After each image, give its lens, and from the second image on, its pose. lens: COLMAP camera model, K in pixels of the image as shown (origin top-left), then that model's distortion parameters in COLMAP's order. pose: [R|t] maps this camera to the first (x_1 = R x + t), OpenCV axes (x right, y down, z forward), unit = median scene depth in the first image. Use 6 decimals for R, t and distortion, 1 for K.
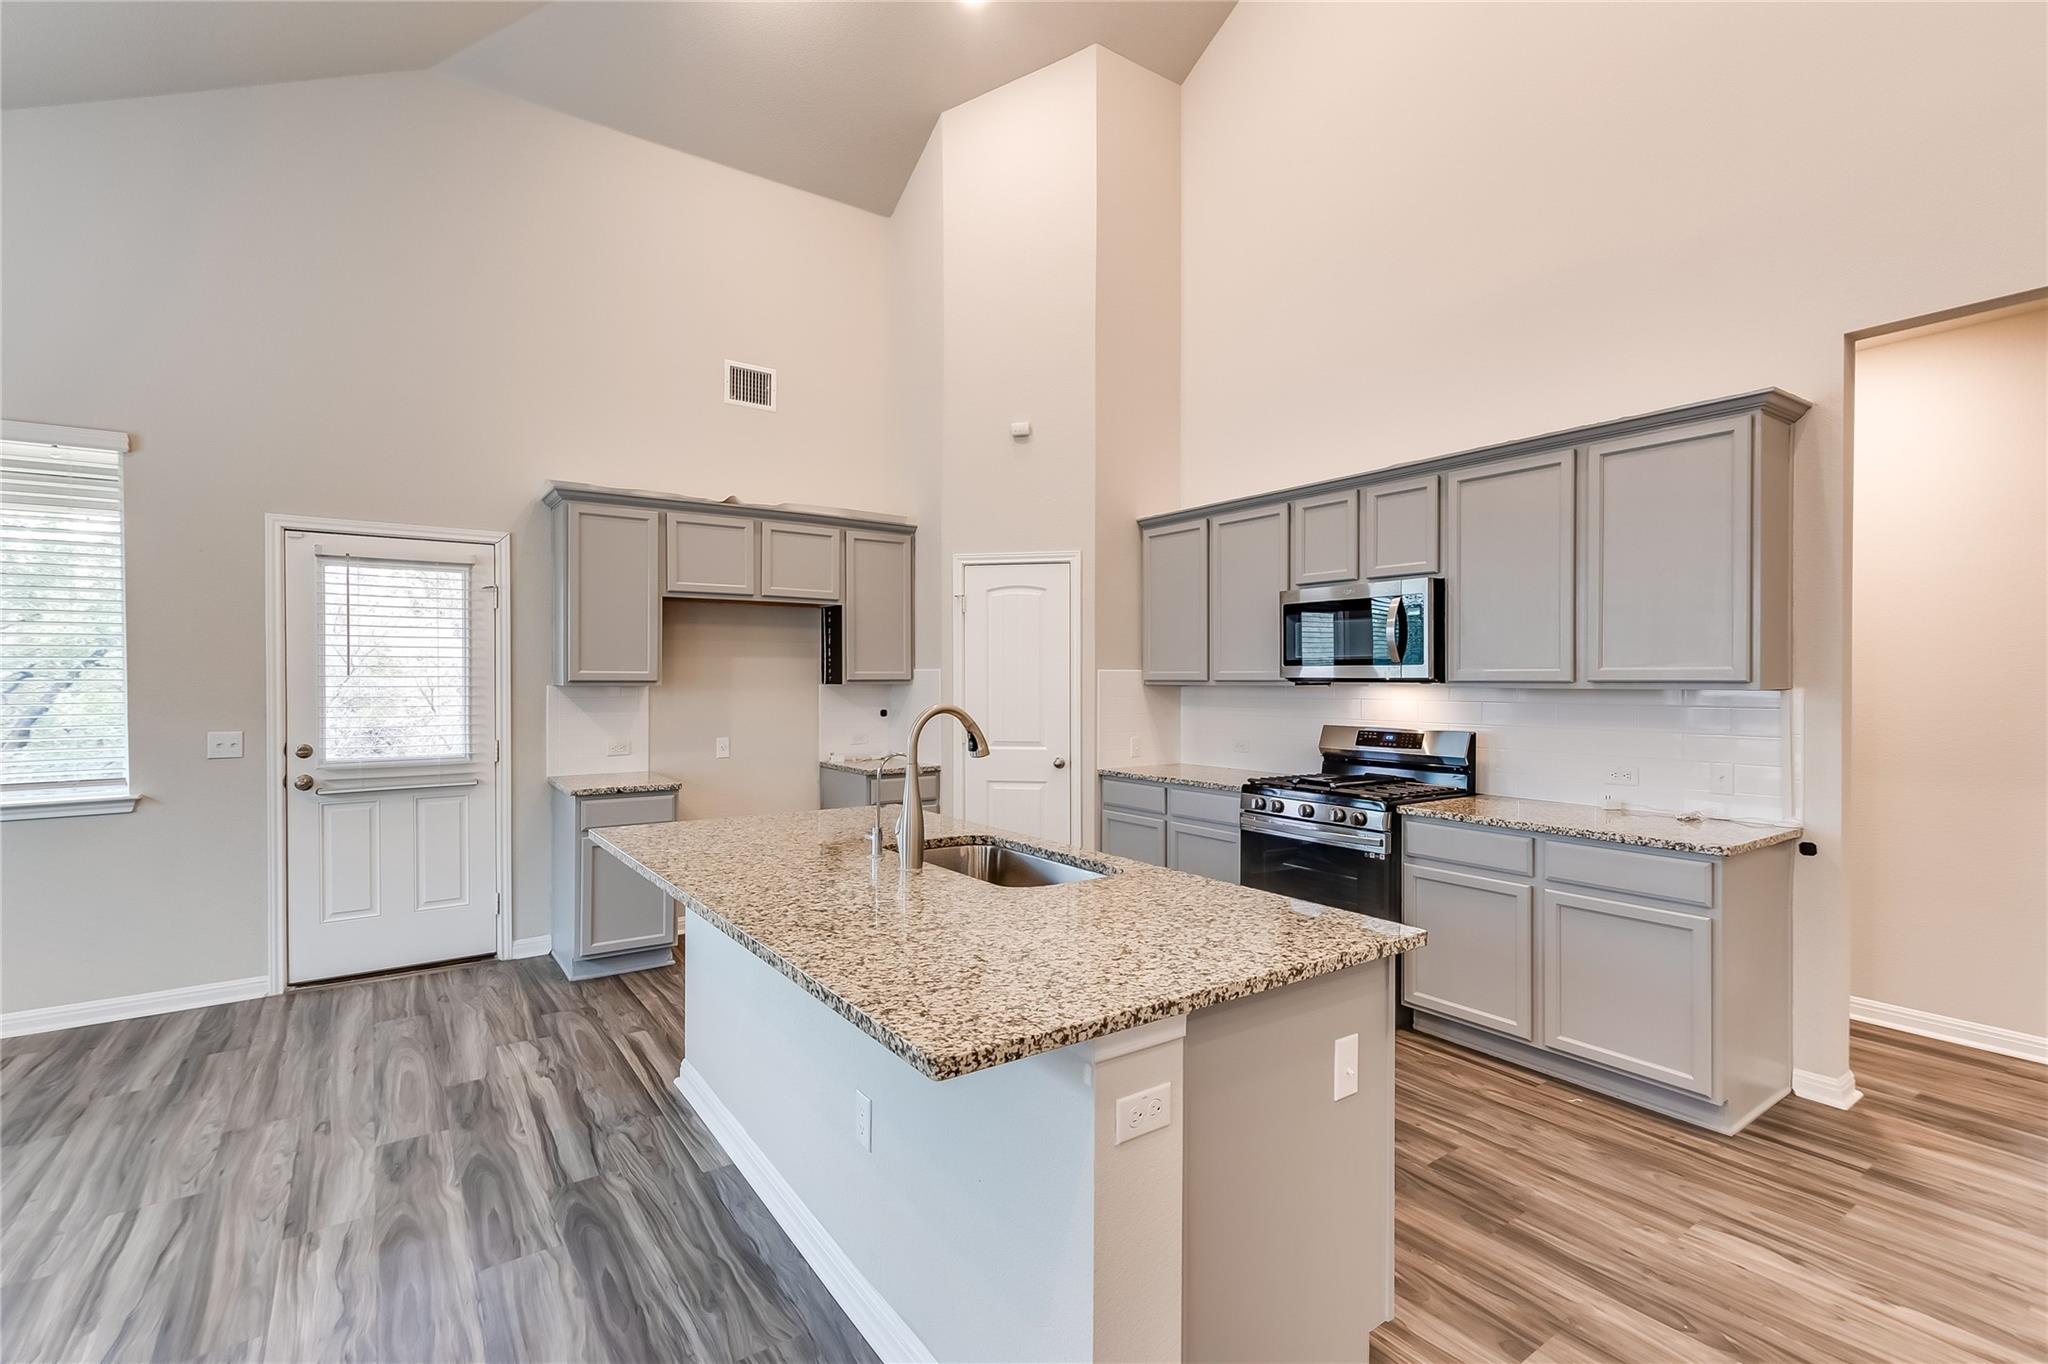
lens RADIAL K [[928.7, 0, 1024.6], [0, 928.7, 681.4], [0, 0, 1]] dist [0.006634, -0.000710]
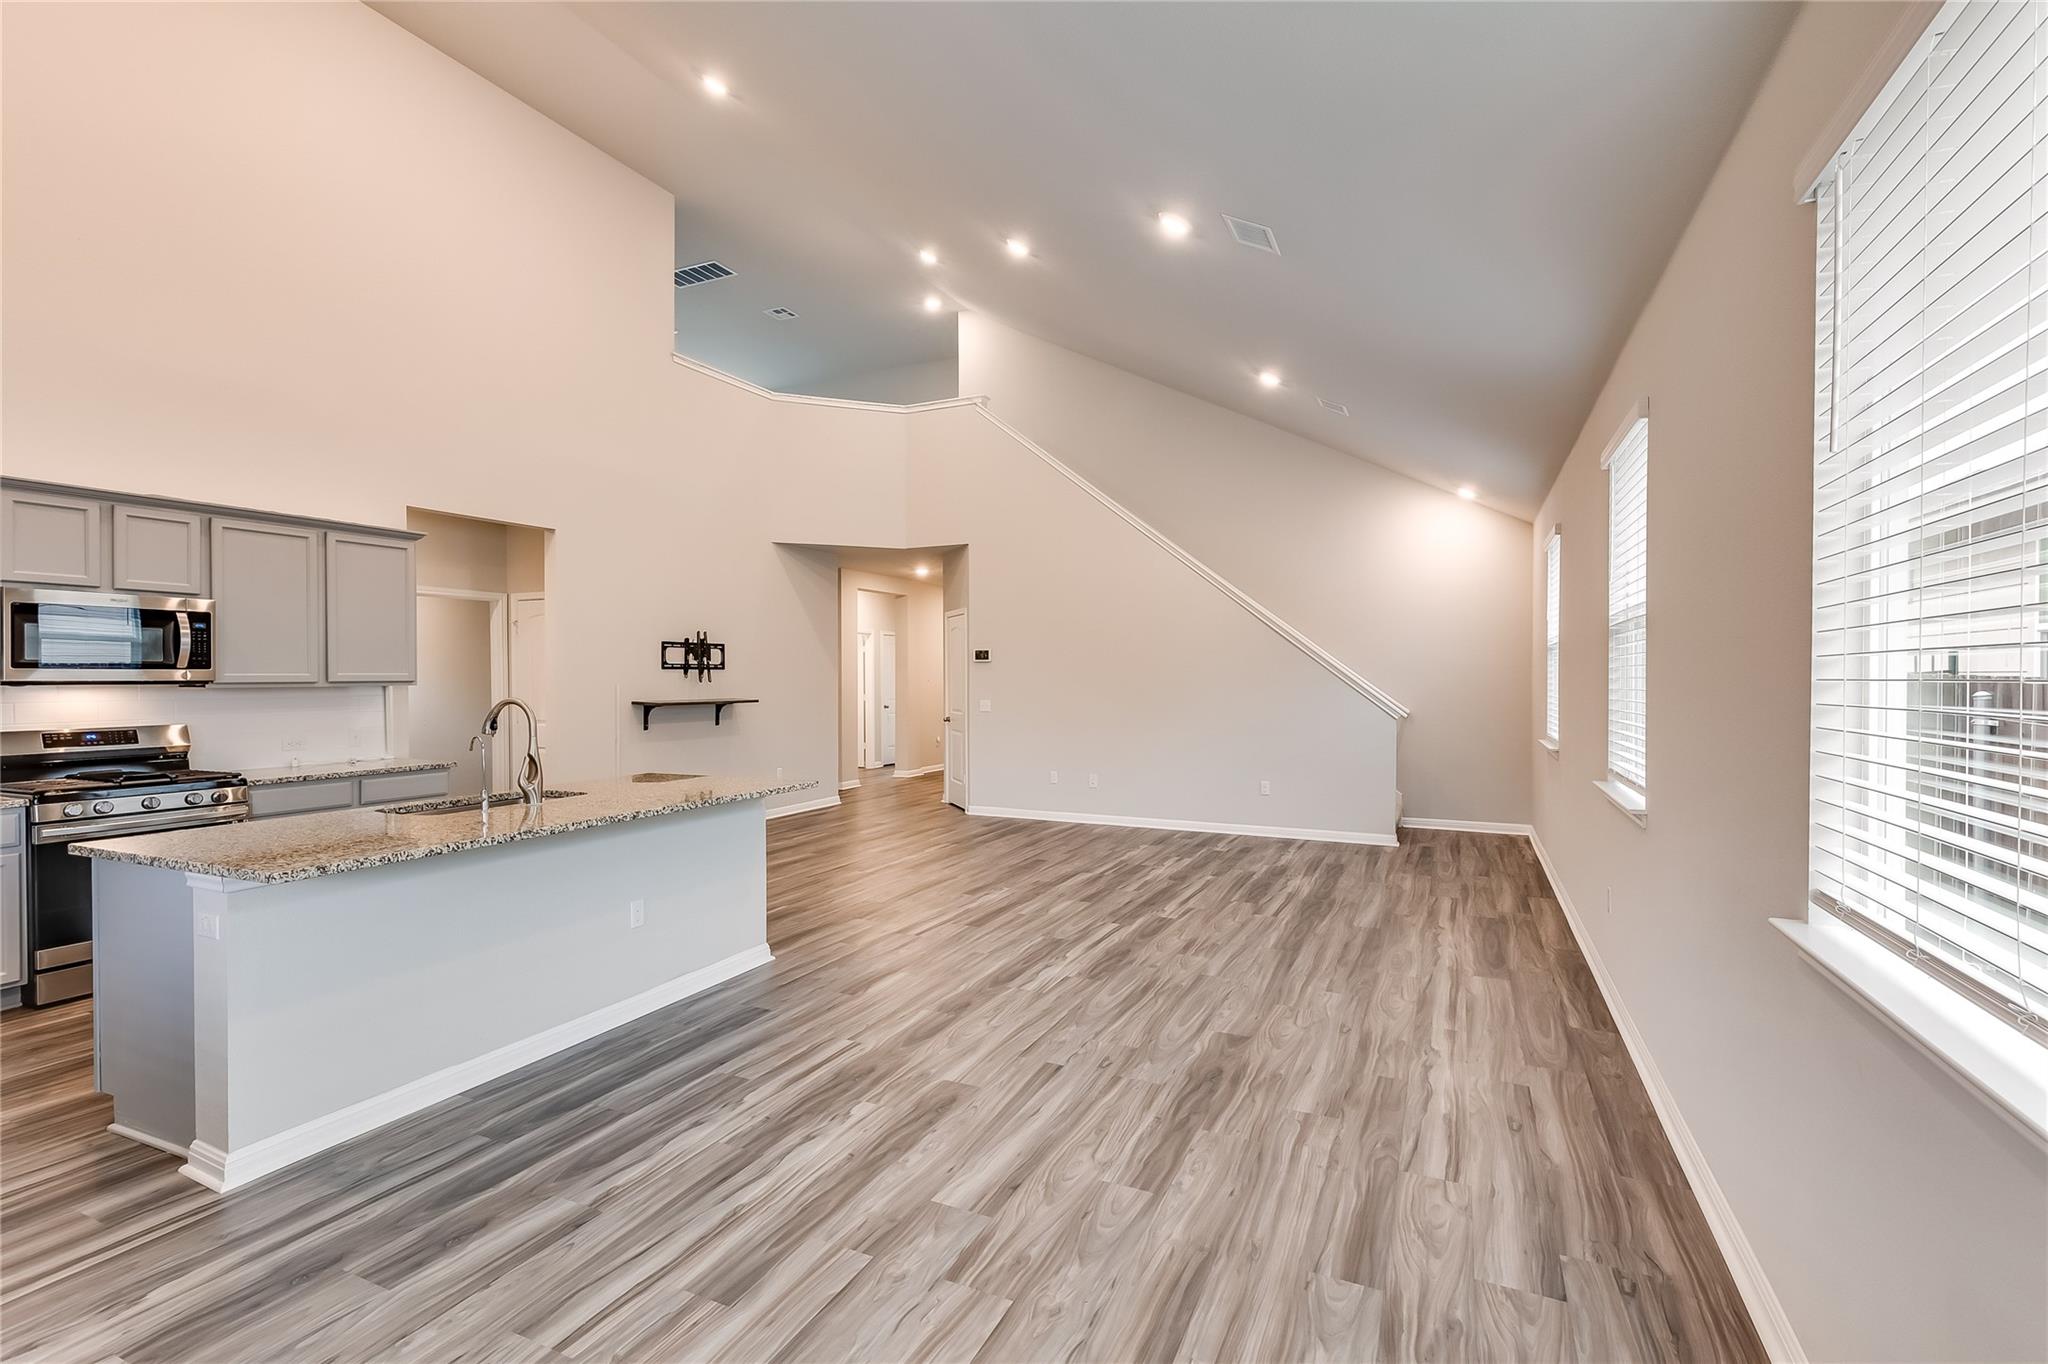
lens RADIAL K [[922.1, 0, 1024.0], [0, 922.1, 682.0], [0, 0, 1]] dist [0.008256, -0.000881]
pose [[-0.495178, -0.005434, 0.868774, -1.055202], [0.005204, 0.999944, 0.009220, -0.006491], [-0.868776, 0.009086, -0.495122, 0.597788]]
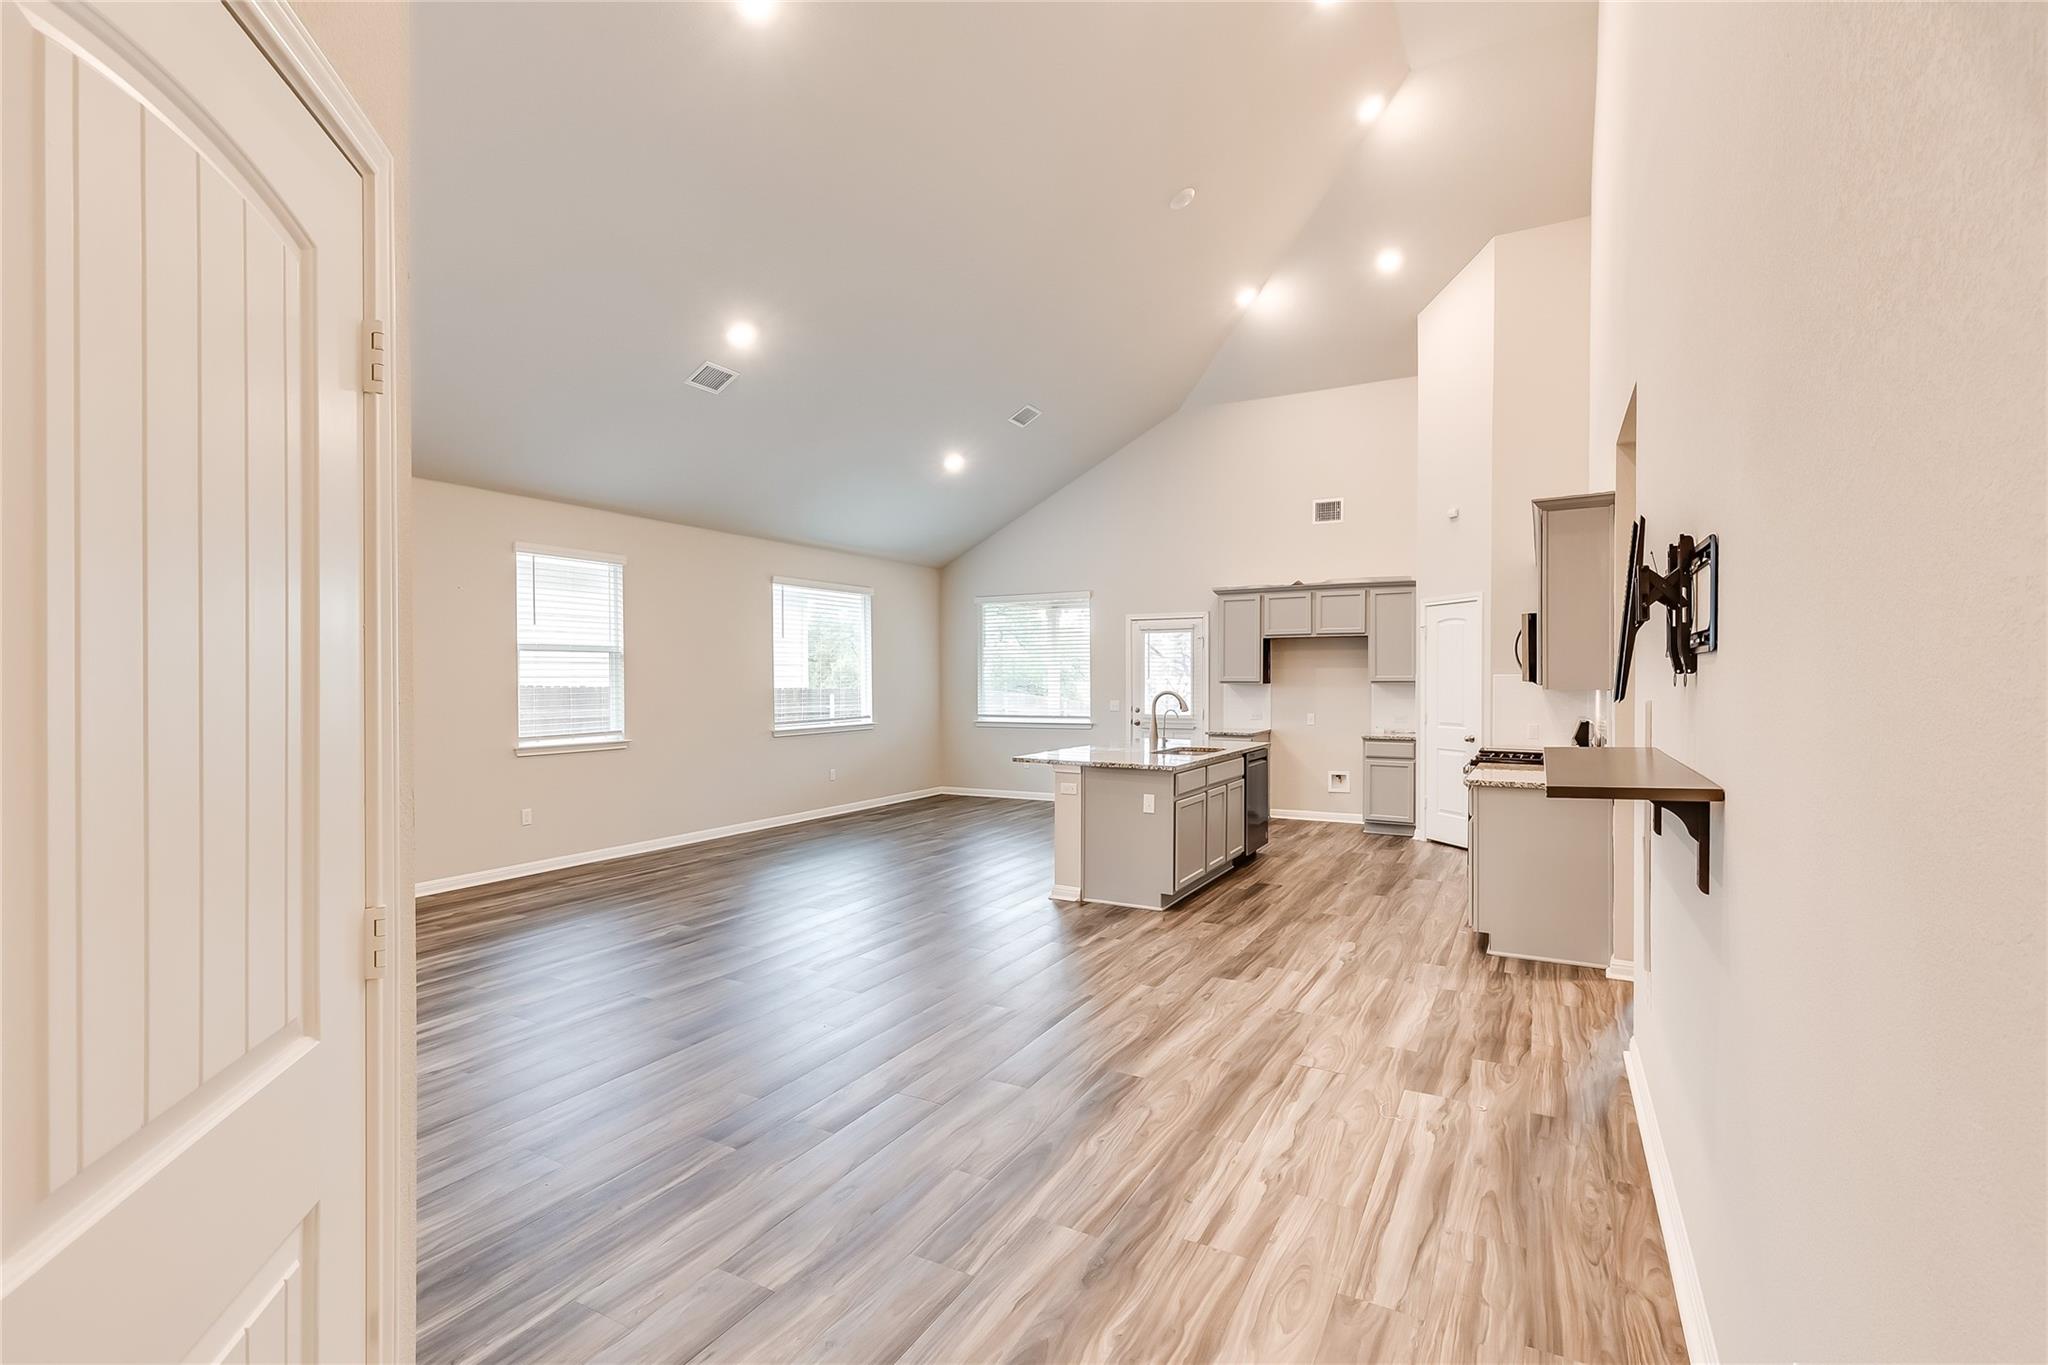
lens RADIAL K [[928.7, 0, 1024.6], [0, 928.7, 681.9], [0, 0, 1]] dist [0.006634, -0.000710]
pose [[0.434003, 0.003374, -0.900905, 1.268482], [-0.001537, 0.999994, 0.003005, -0.005389], [0.900910, 0.000080, 0.434006, -0.321800]]
